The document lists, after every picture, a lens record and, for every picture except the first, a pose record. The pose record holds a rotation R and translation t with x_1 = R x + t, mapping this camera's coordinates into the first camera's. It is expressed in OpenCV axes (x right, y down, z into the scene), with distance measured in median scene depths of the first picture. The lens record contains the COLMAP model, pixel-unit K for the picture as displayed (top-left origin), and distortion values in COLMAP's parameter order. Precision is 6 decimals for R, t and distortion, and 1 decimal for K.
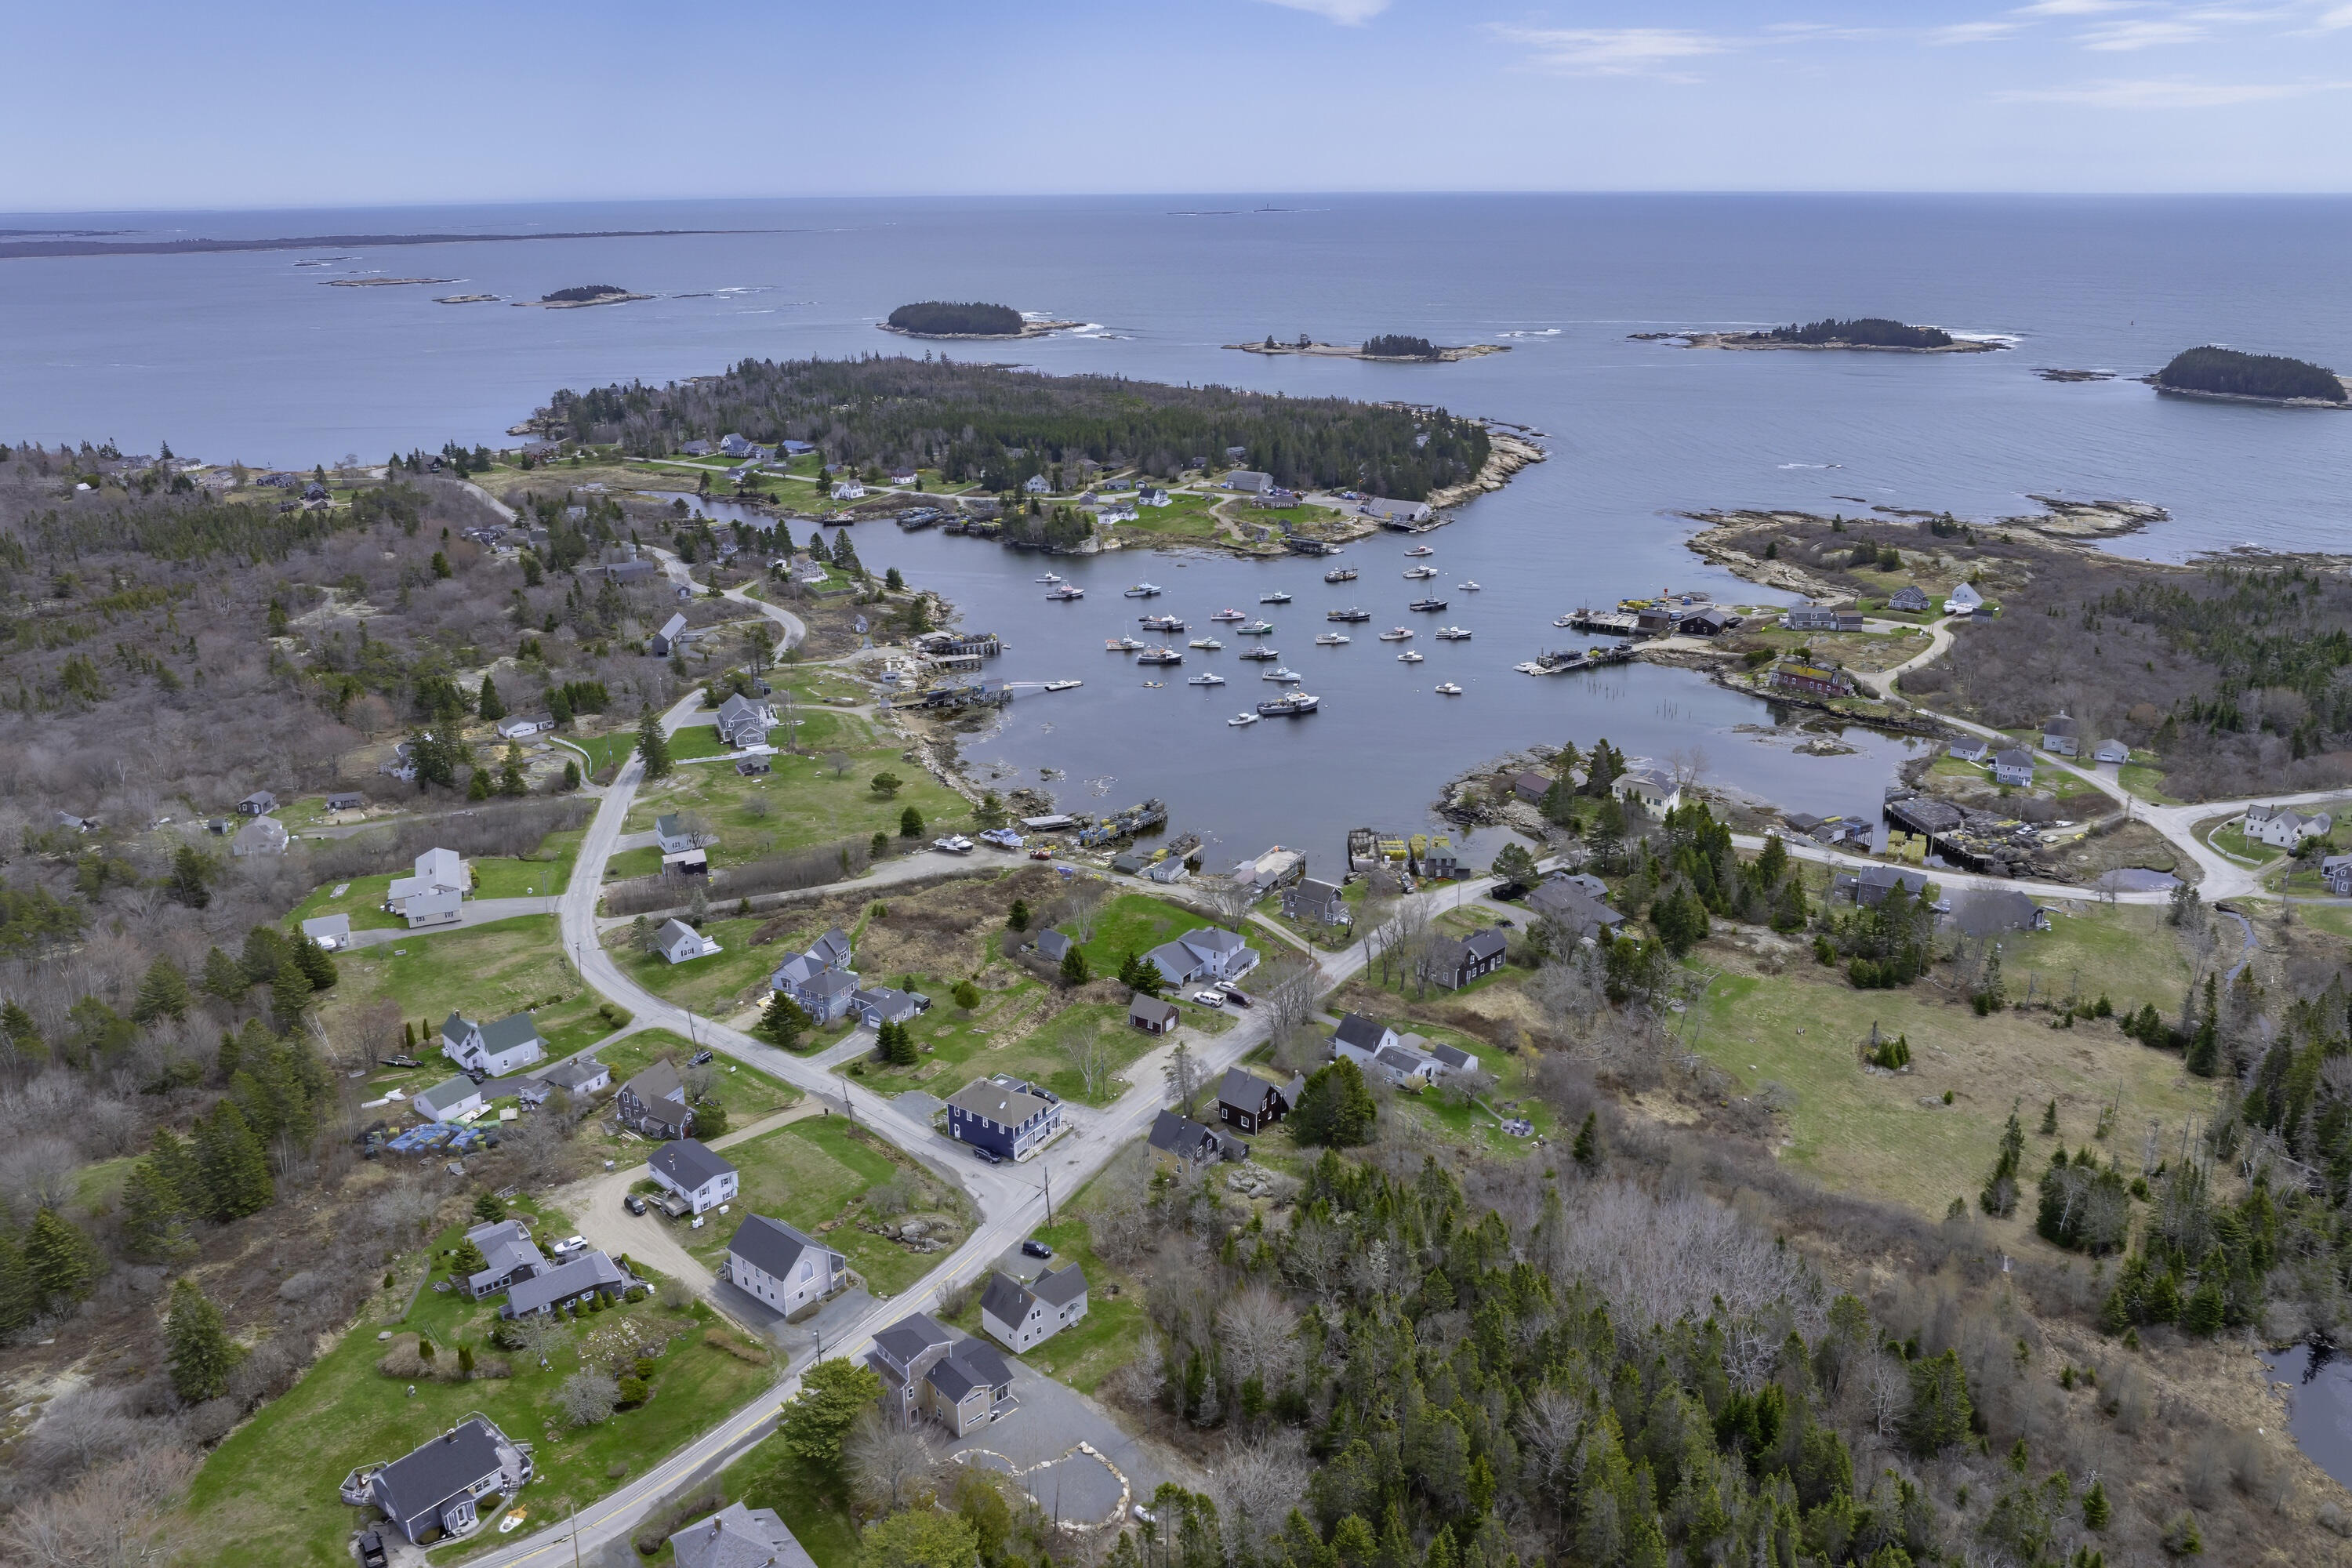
lens RADIAL K [[1658.4, 0, 1189.5], [0, 1658.4, 730.6], [0, 0, 1]] dist [-0.035608, -0.006809]
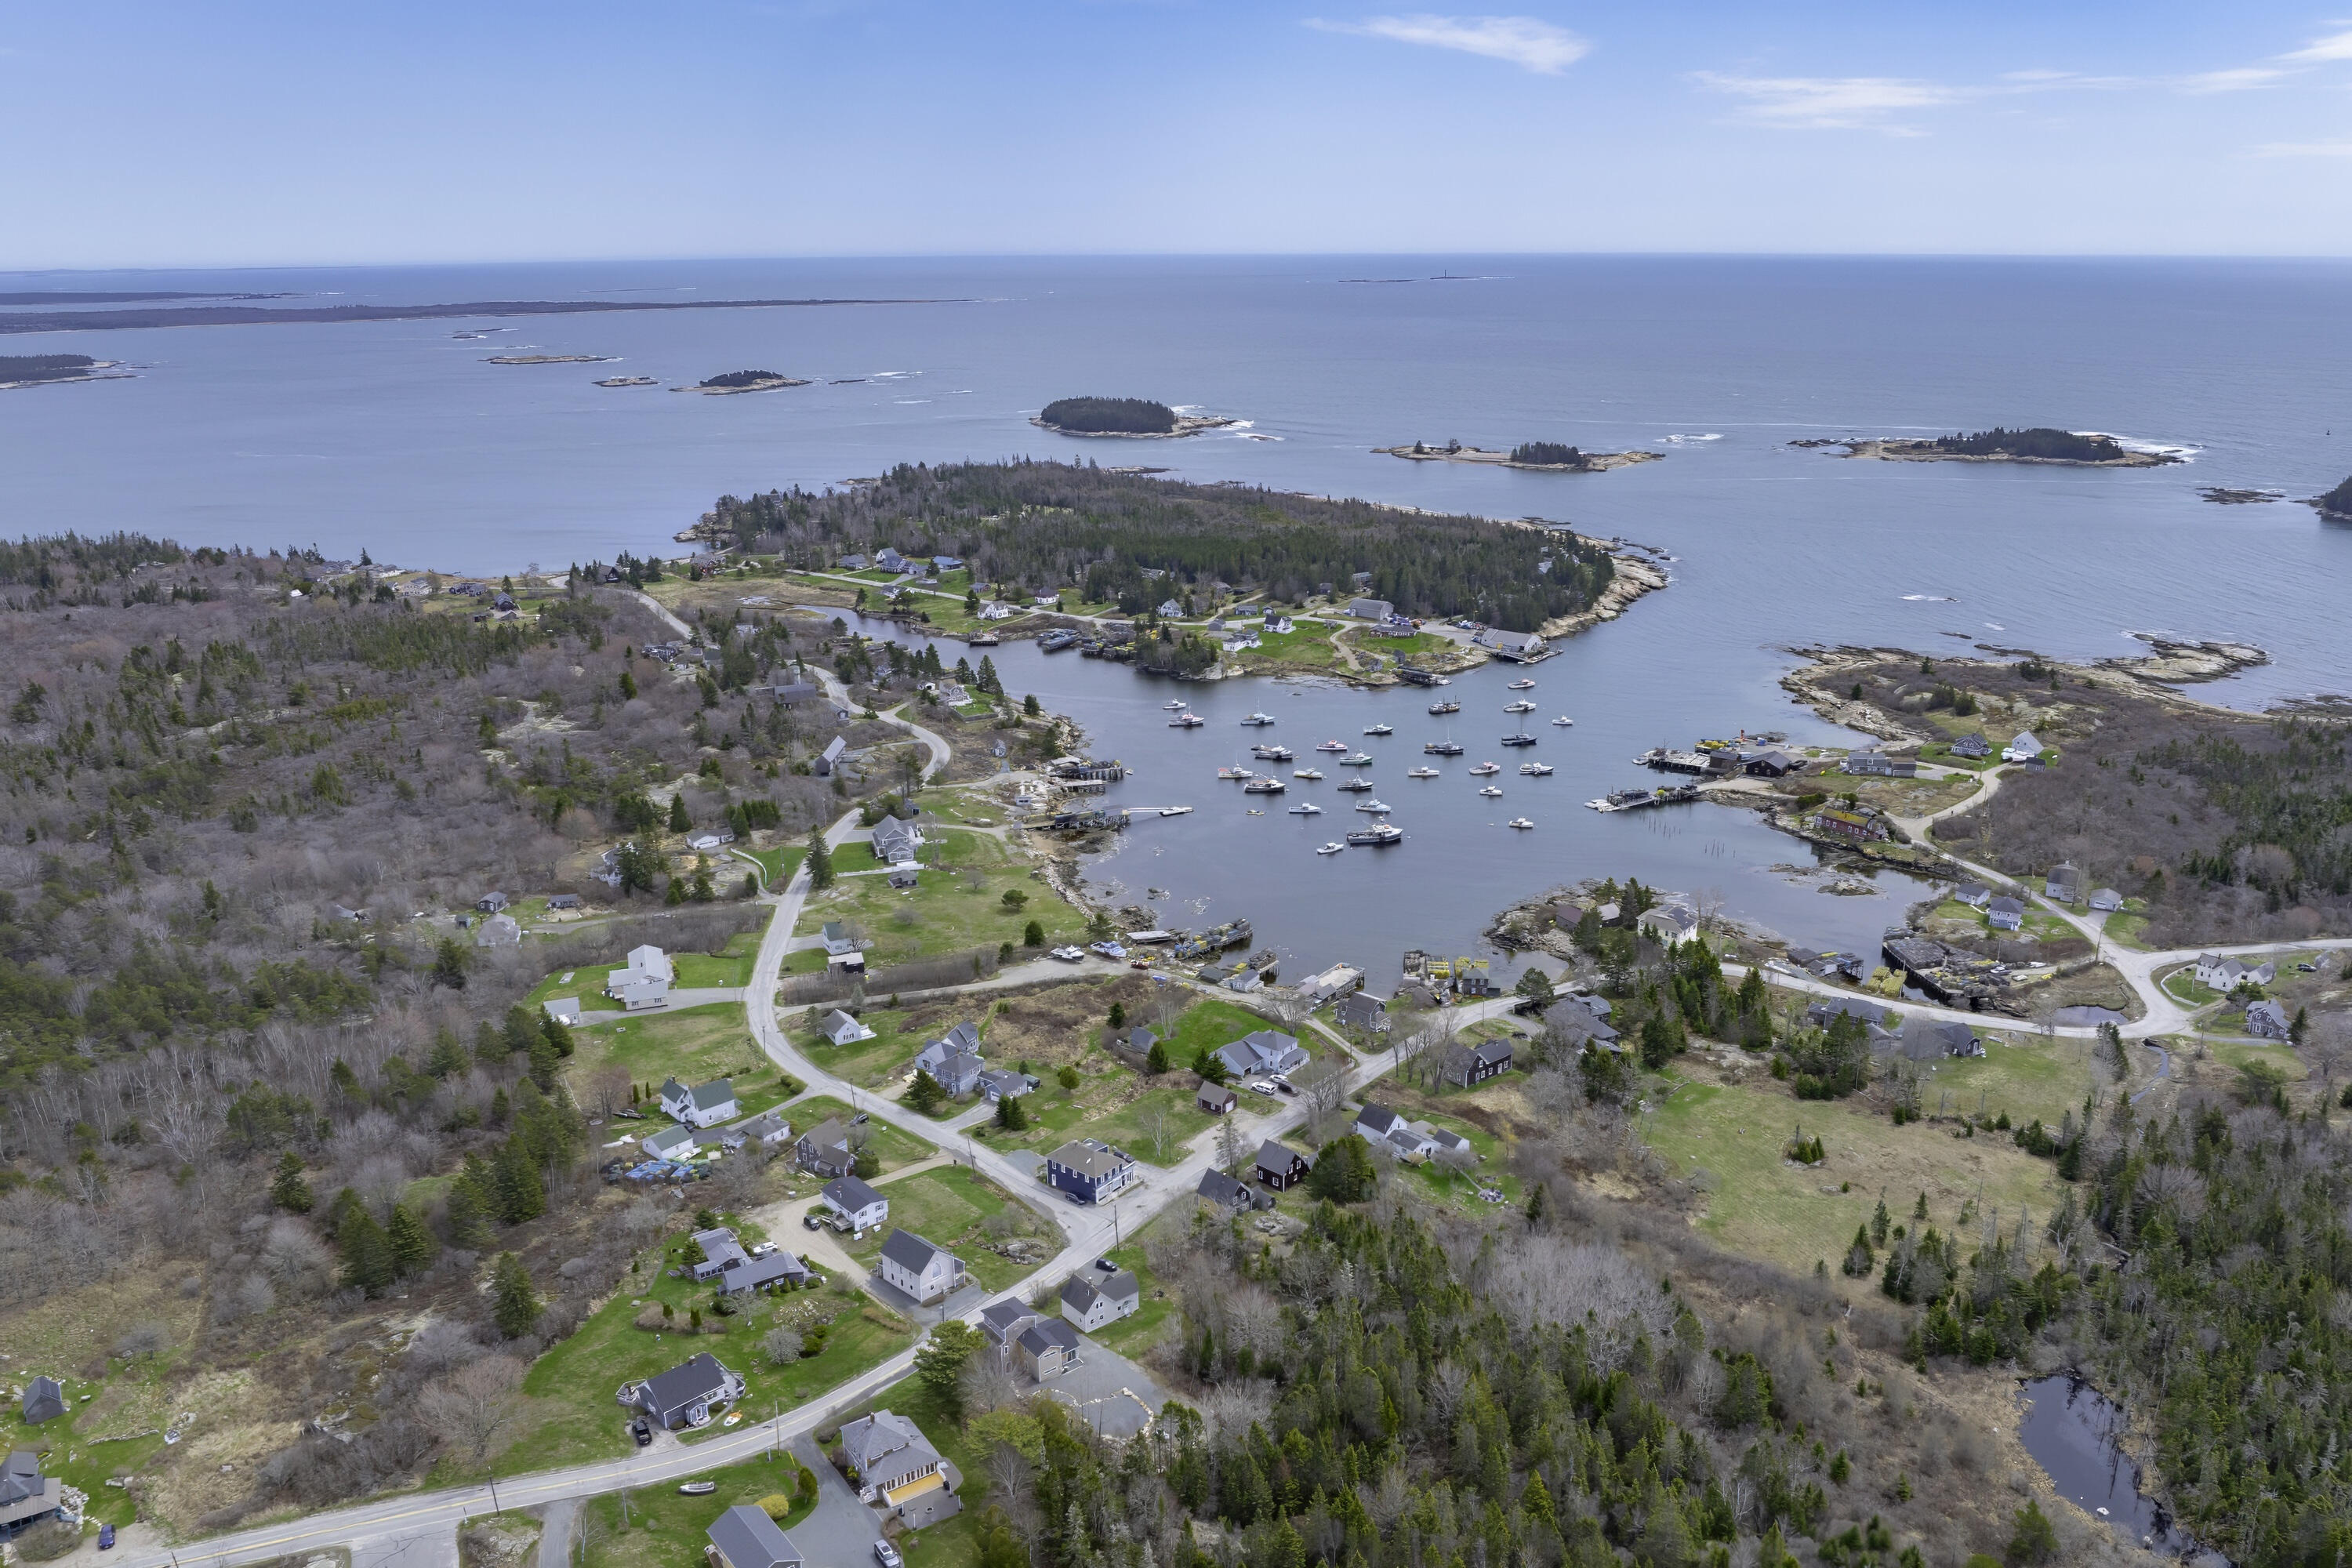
lens RADIAL K [[1755.8, 0, 1236.0], [0, 1755.8, 830.1], [0, 0, 1]] dist [-0.028567, -0.015422]
pose [[0.997463, 0.025214, -0.066568, 0.075196], [-0.024884, 0.999674, 0.005773, -0.038365], [0.066691, -0.004102, 0.997765, -0.314577]]
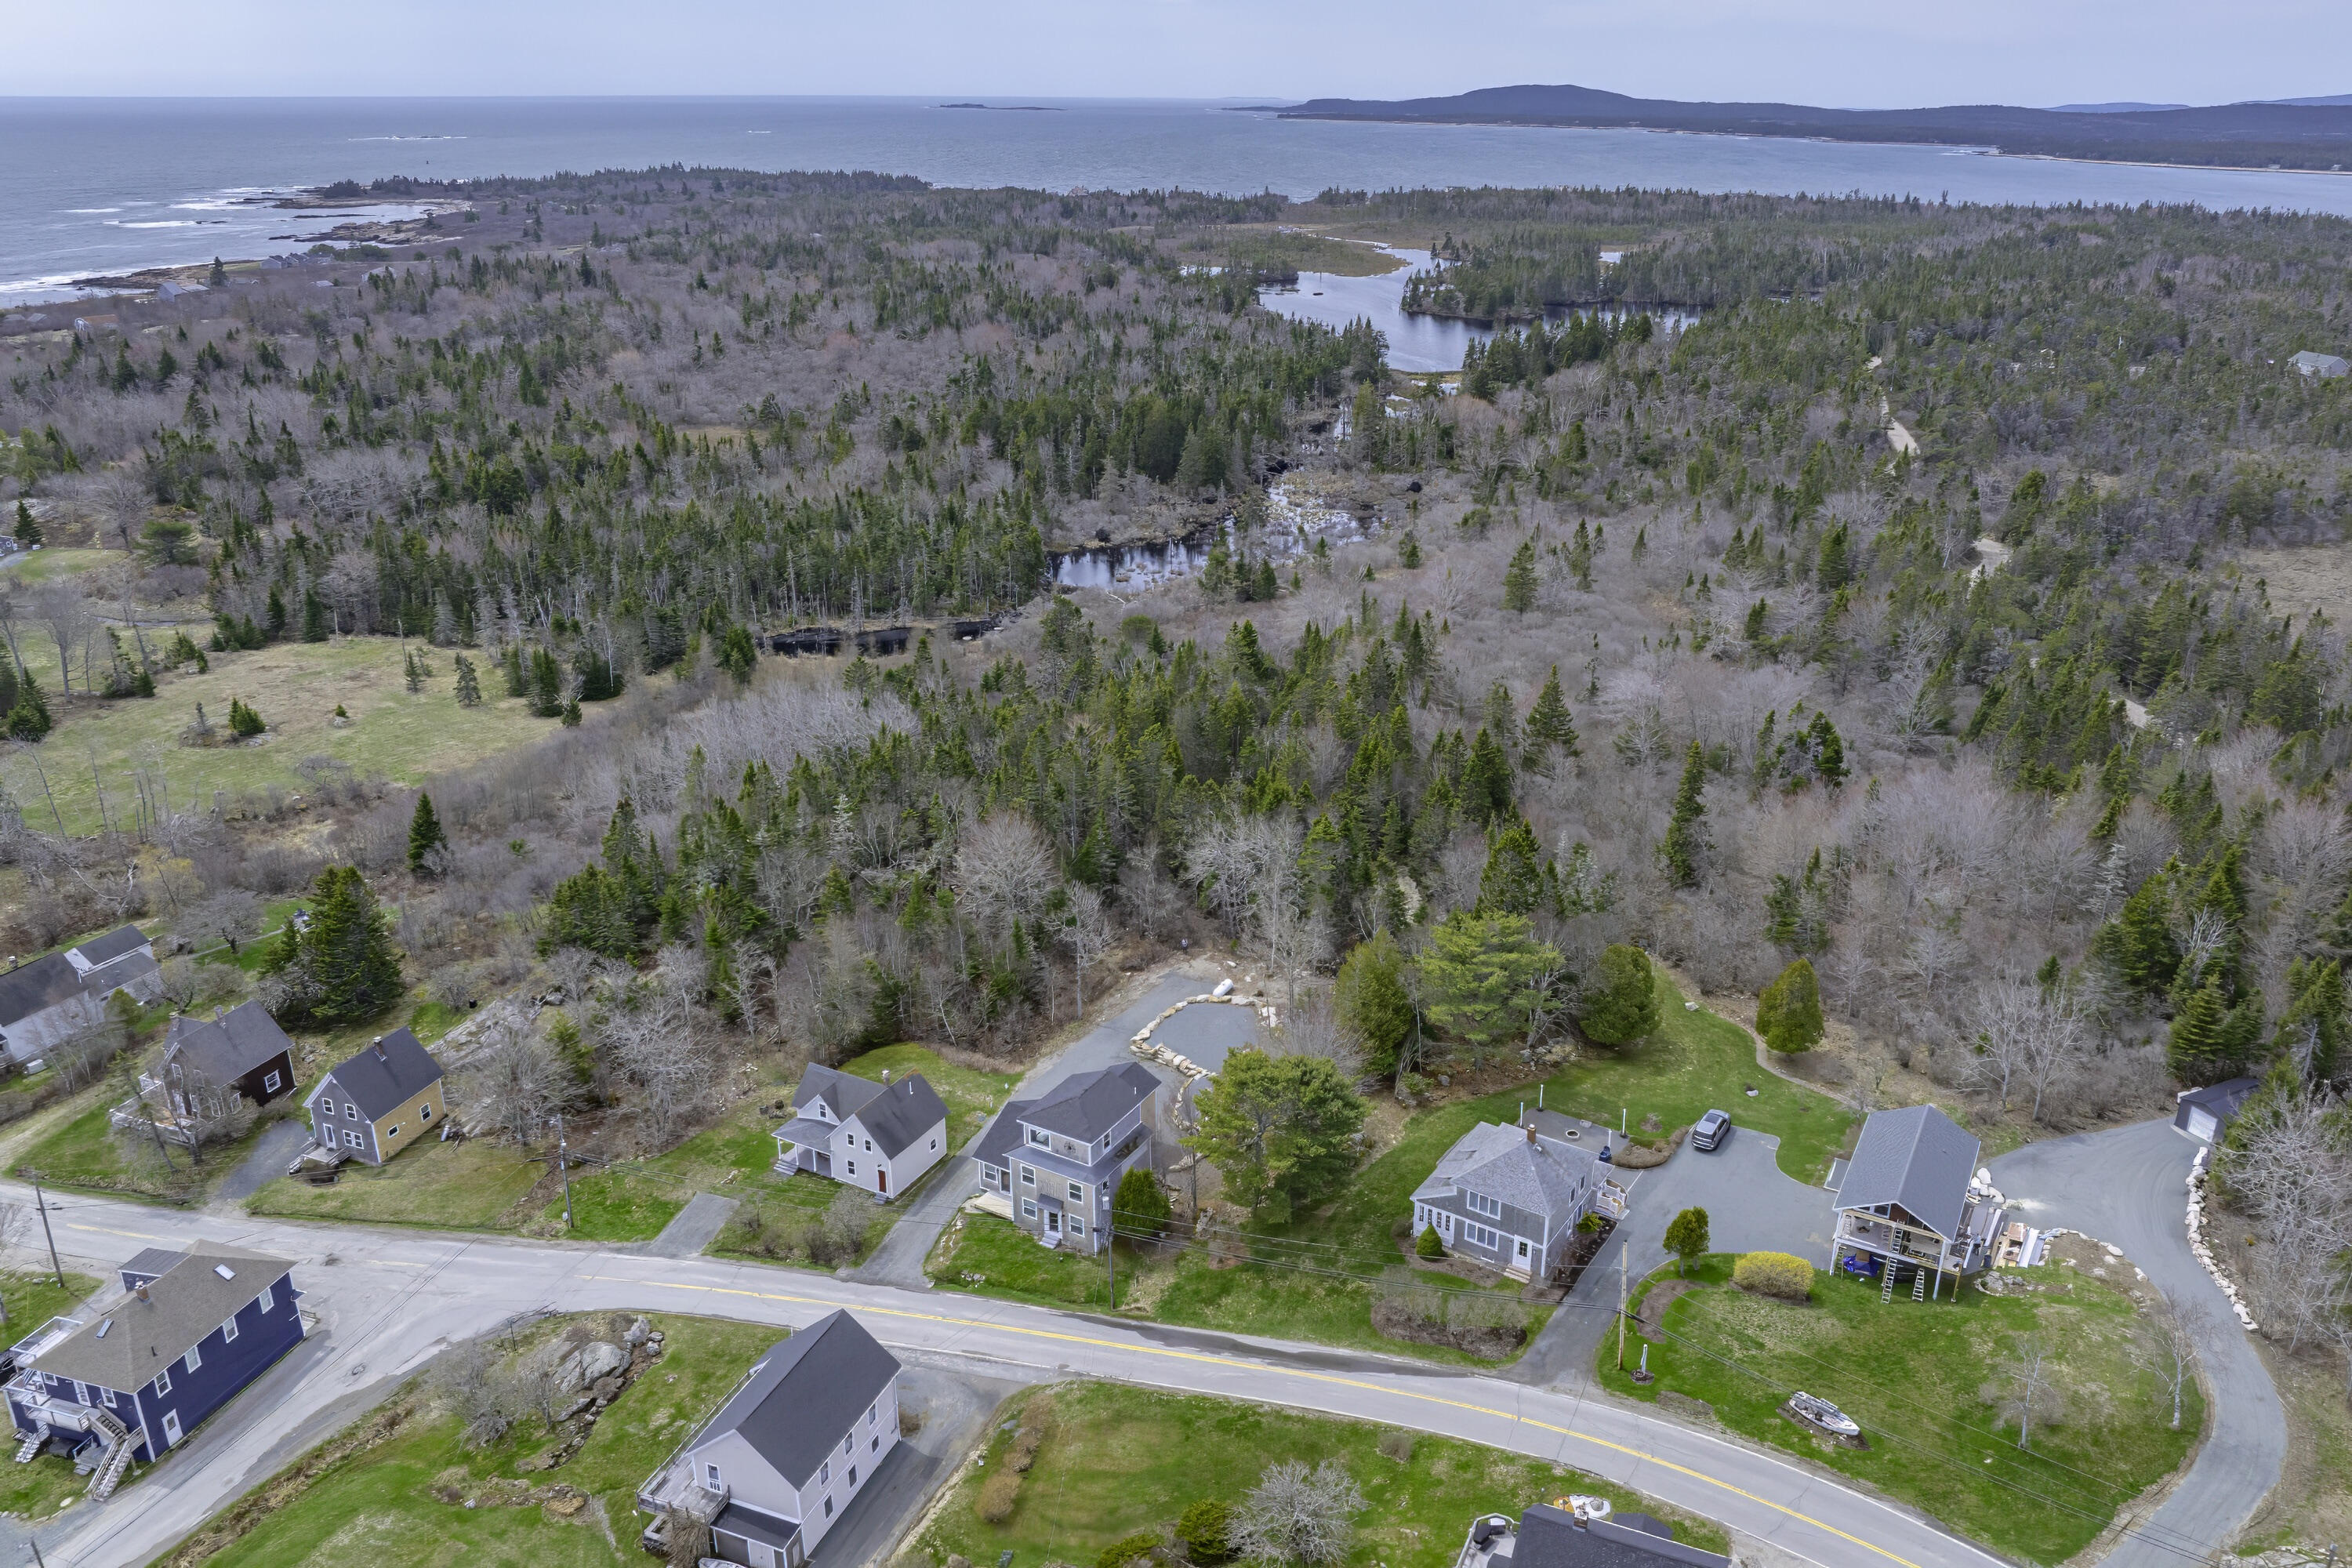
lens RADIAL K [[1755.8, 0, 1243.7], [0, 1755.8, 717.6], [0, 0, 1]] dist [-0.028567, -0.015422]
pose [[-0.314037, -0.313380, 0.896199, -0.490245], [0.290718, 0.866869, 0.404995, -0.013776], [-0.903805, 0.387725, -0.181124, 0.656509]]
